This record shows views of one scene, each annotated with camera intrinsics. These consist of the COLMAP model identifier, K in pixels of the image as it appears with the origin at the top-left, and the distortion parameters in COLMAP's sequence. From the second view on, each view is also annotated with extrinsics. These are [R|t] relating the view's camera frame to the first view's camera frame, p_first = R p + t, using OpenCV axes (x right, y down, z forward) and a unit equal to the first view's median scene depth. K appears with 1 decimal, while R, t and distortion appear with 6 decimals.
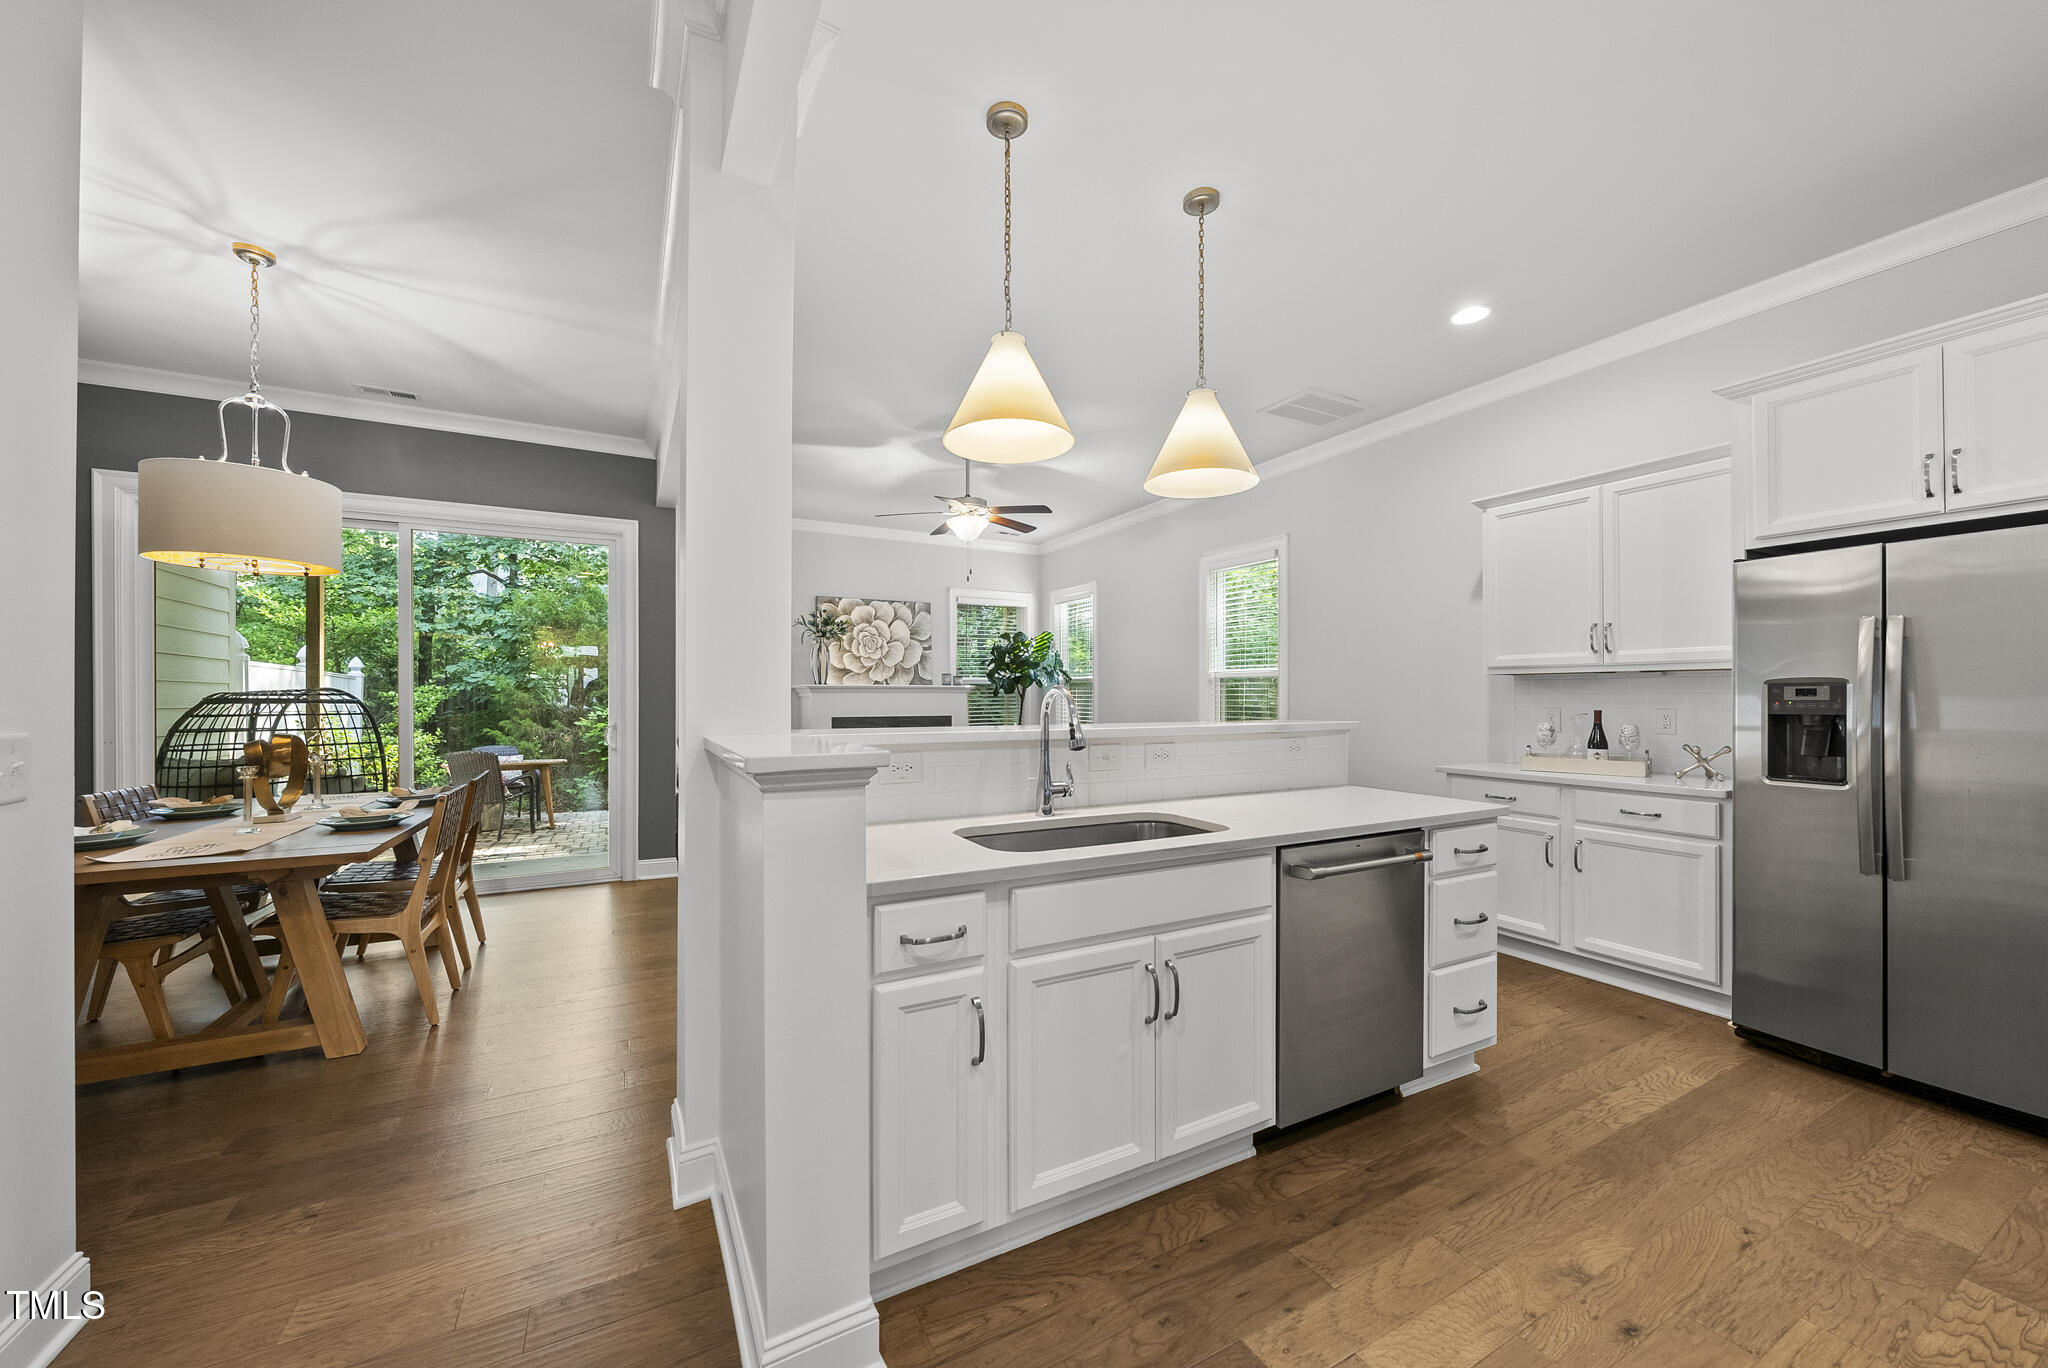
lens RADIAL K [[749.1, 0, 1020.6], [0, 749.1, 695.9], [0, 0, 1]] dist [-0.000835, -0.000042]
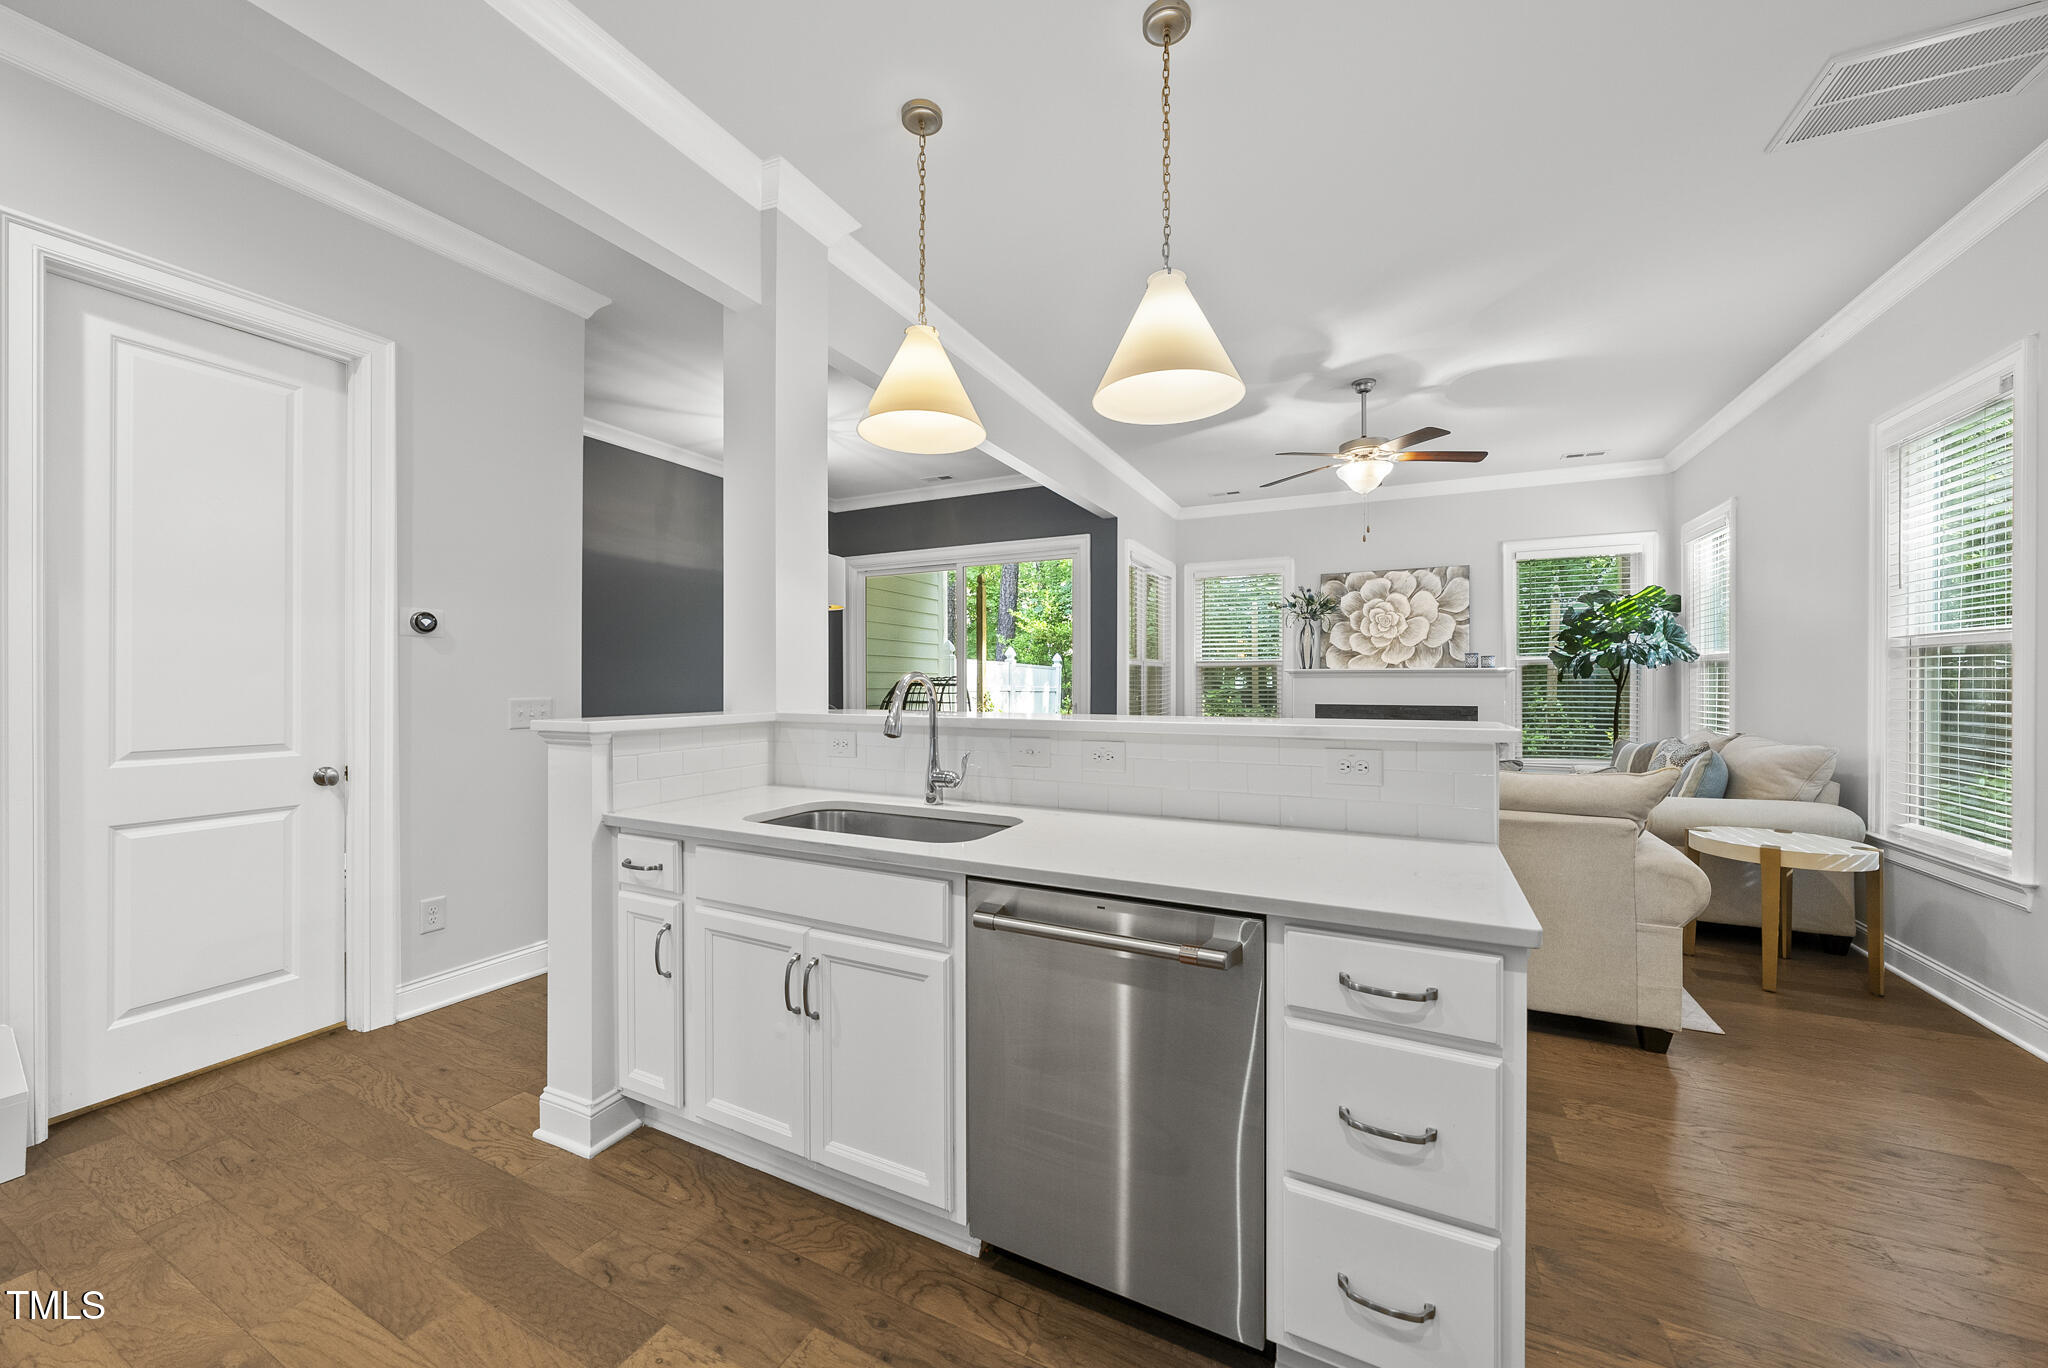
lens RADIAL K [[745.5, 0, 1024.0], [0, 745.5, 684.0], [0, 0, 1]] dist [-0.002158, -0.000056]
pose [[0.581332, 0.003184, -0.813661, 0.368792], [0.000431, 0.999991, 0.004221, -0.000625], [0.813667, -0.002805, 0.581325, 0.216929]]
